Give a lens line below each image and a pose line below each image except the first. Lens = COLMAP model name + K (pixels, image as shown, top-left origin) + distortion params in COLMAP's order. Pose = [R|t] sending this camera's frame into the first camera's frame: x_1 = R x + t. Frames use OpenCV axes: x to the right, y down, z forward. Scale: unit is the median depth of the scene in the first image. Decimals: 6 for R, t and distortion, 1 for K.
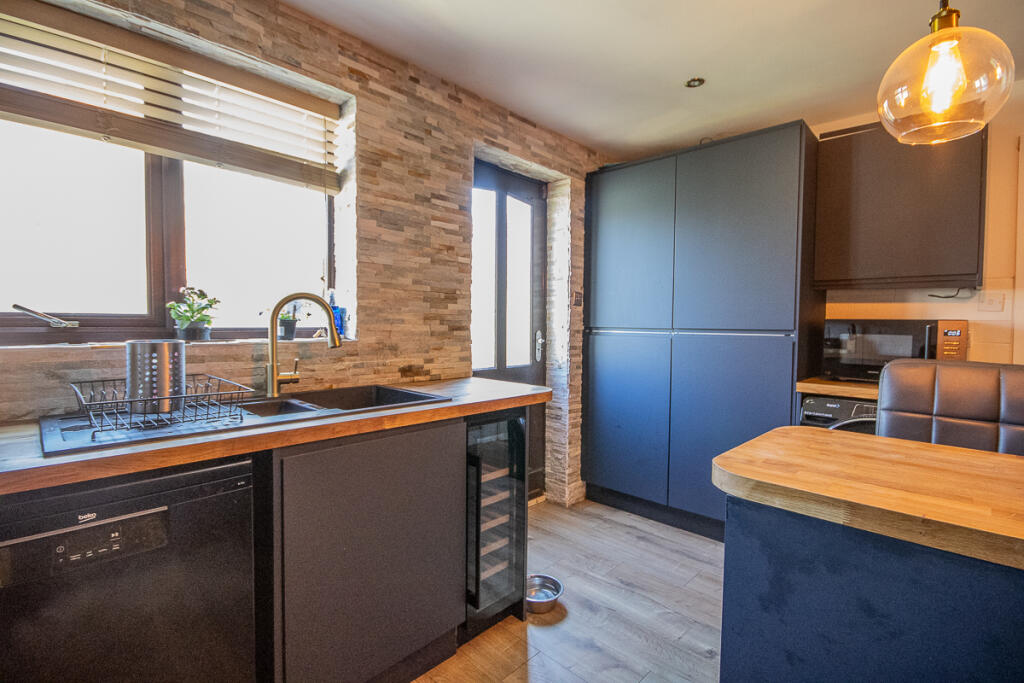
lens RADIAL K [[480.8, 0, 512.1], [0, 480.8, 343.8], [0, 0, 1]] dist [0.002135, -0.000600]
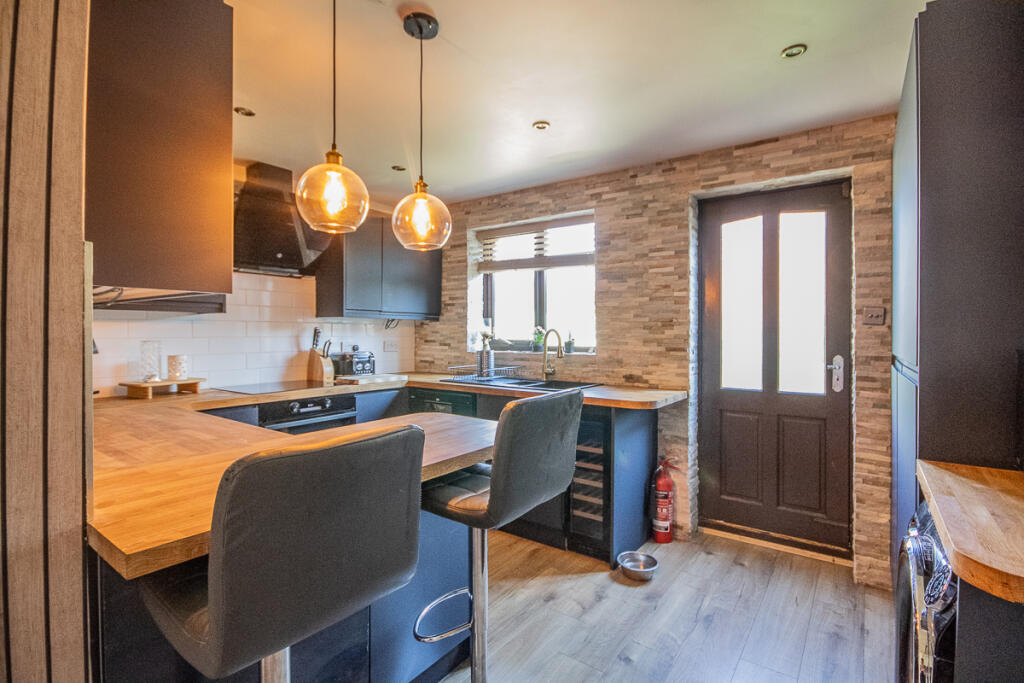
lens RADIAL K [[480.8, 0, 513.1], [0, 480.8, 335.7], [0, 0, 1]] dist [0.002135, -0.000600]
pose [[0.127749, -0.002388, -0.991804, 1.155740], [-0.042684, 0.999057, -0.007904, -0.043580], [0.990888, 0.043344, 0.127527, 0.468276]]
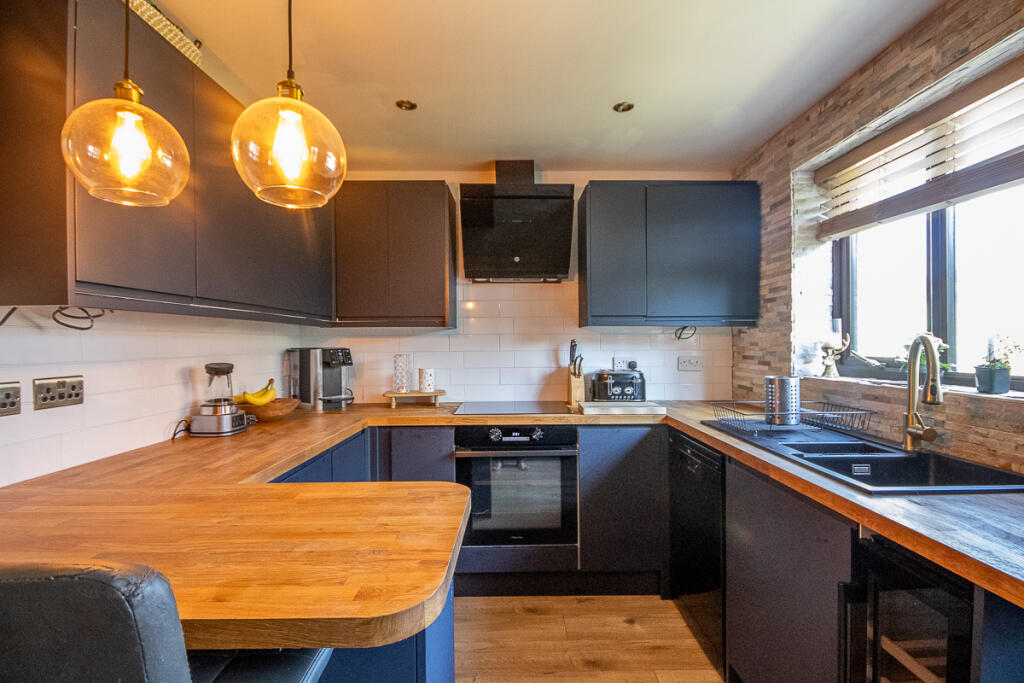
lens RADIAL K [[480.8, 0, 517.7], [0, 480.8, 348.4], [0, 0, 1]] dist [0.002135, -0.000600]
pose [[-0.710638, -0.000041, -0.703558, 0.532018], [-0.031461, 0.999002, 0.031720, -0.068835], [0.702854, 0.044676, -0.709930, 0.867478]]
